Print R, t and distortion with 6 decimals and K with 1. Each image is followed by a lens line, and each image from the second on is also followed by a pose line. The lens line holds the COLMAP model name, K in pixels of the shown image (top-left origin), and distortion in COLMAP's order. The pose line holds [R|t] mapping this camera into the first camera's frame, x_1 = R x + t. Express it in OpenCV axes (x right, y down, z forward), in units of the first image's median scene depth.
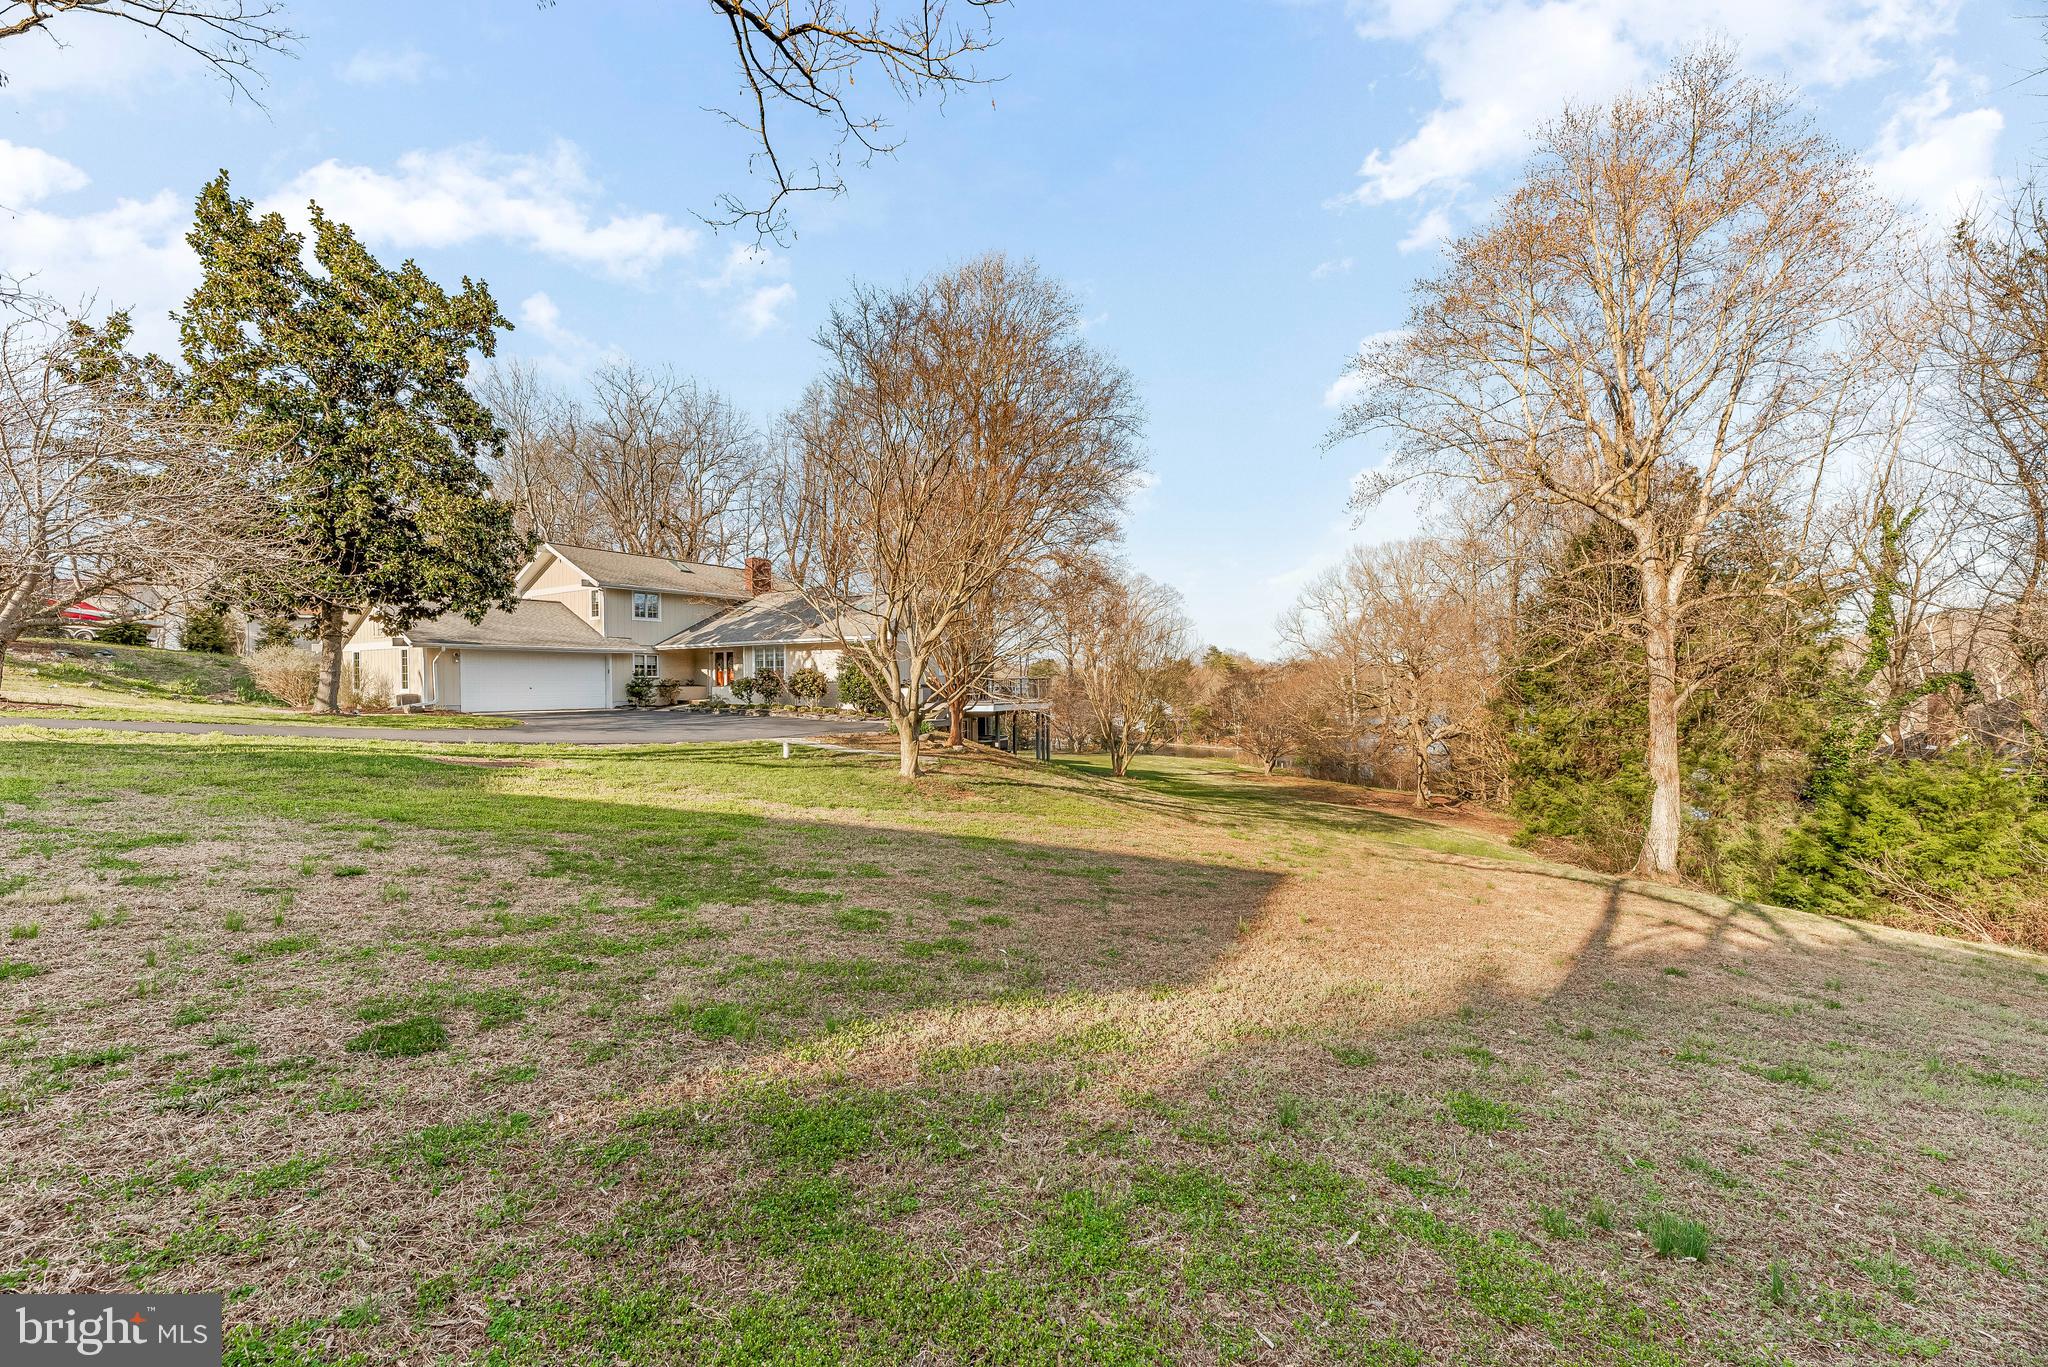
lens RADIAL K [[820.7, 0, 1016.1], [0, 820.7, 690.6], [0, 0, 1]] dist [0.000238, -0.000005]
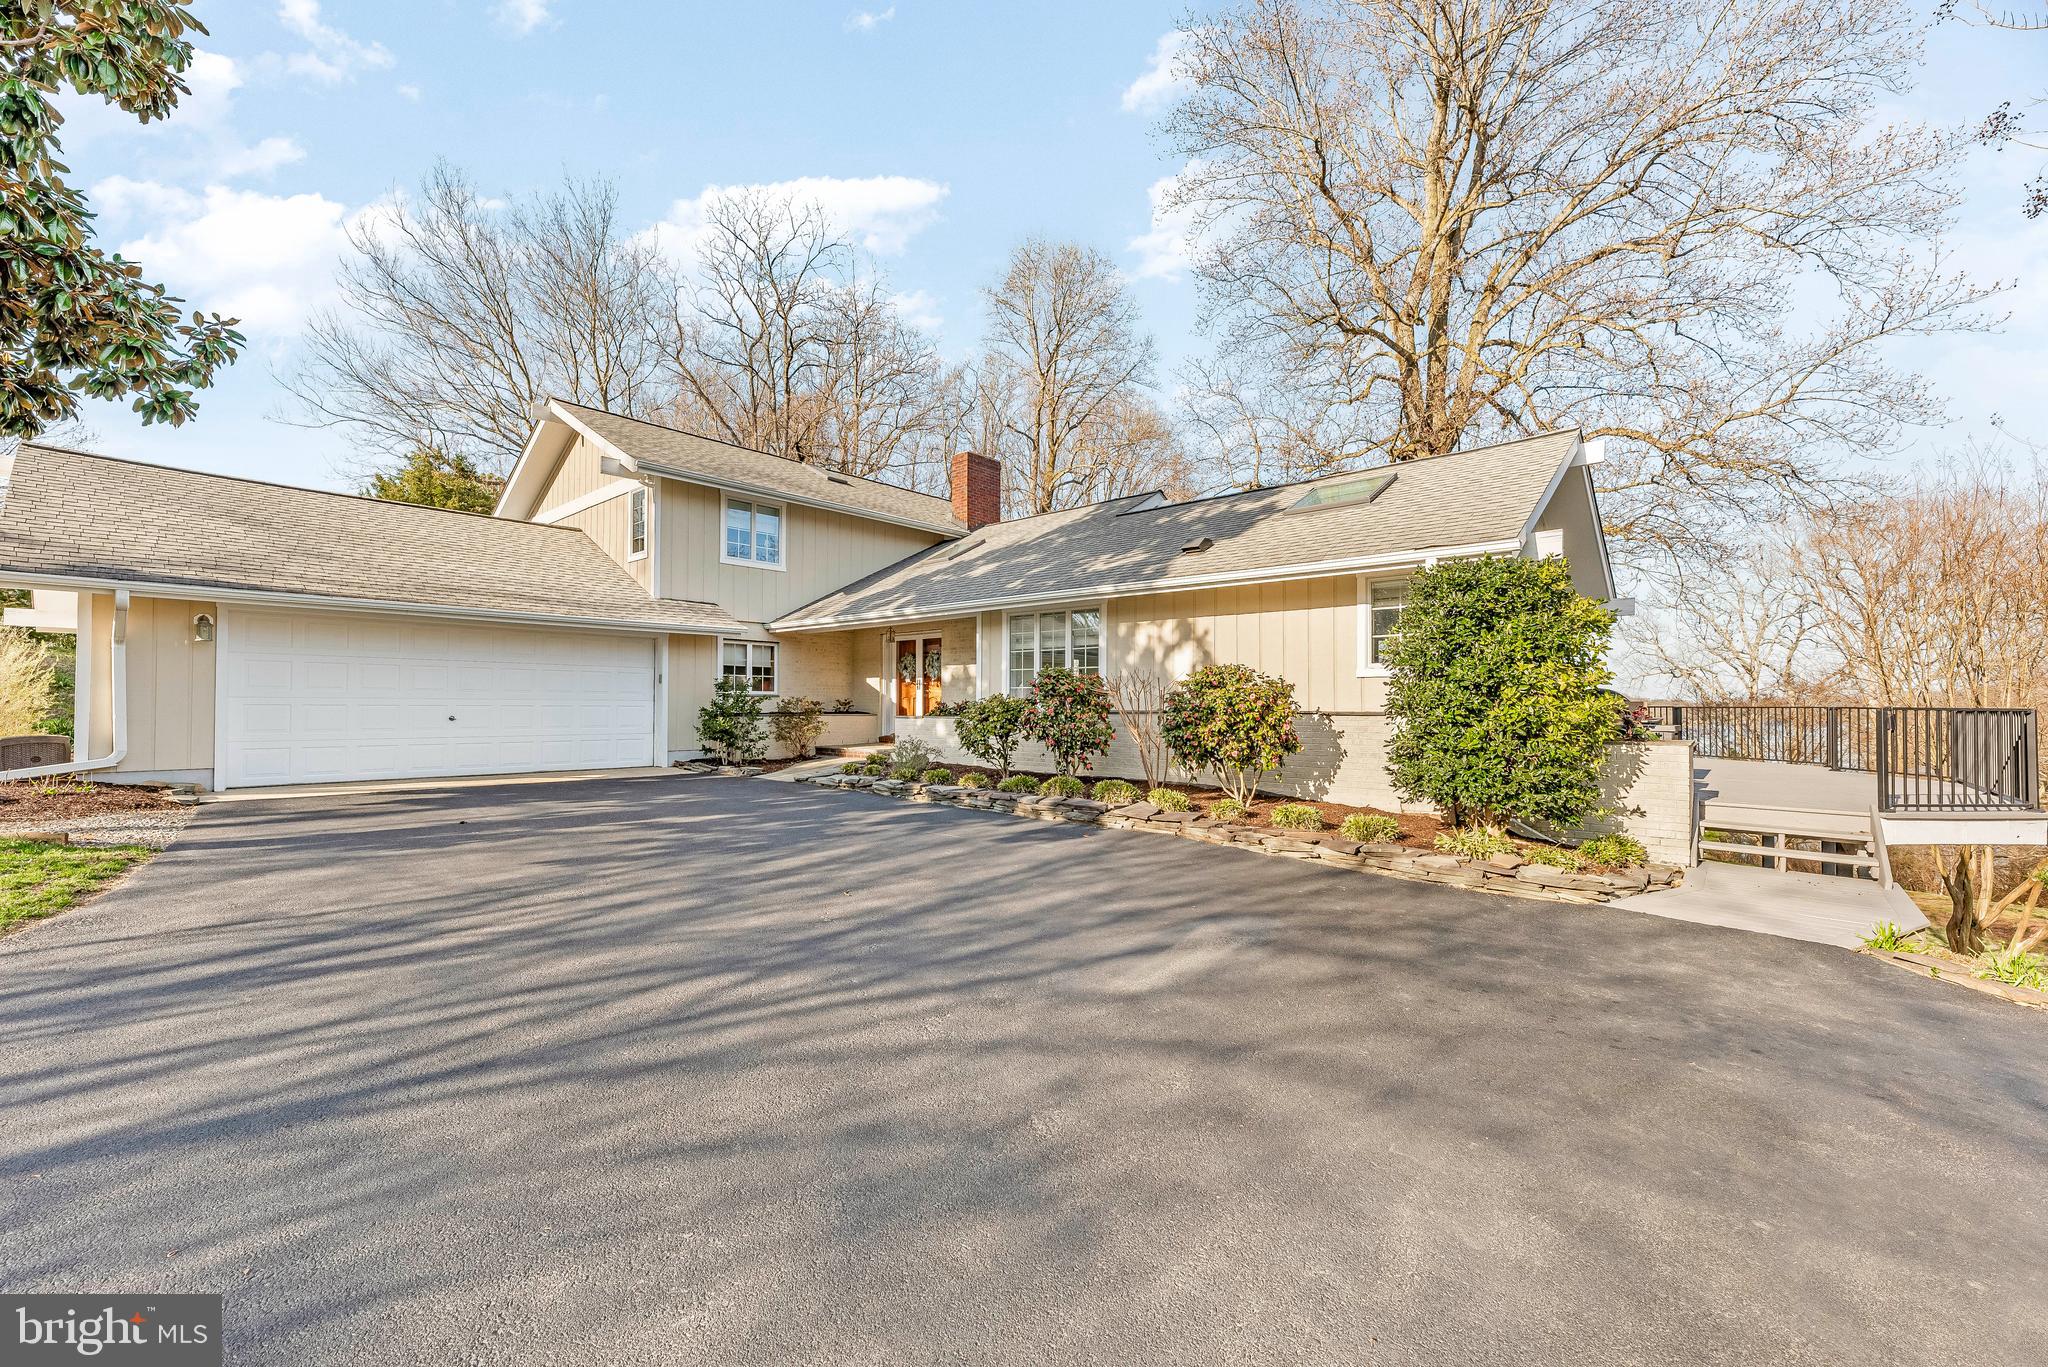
lens RADIAL K [[820.7, 0, 1016.1], [0, 820.7, 690.6], [0, 0, 1]] dist [0.000238, -0.000005]
pose [[0.988267, 0.009853, -0.152419, -0.245255], [-0.014032, 0.999554, -0.026367, -0.008531], [0.152092, 0.028196, 0.987964, 0.595210]]
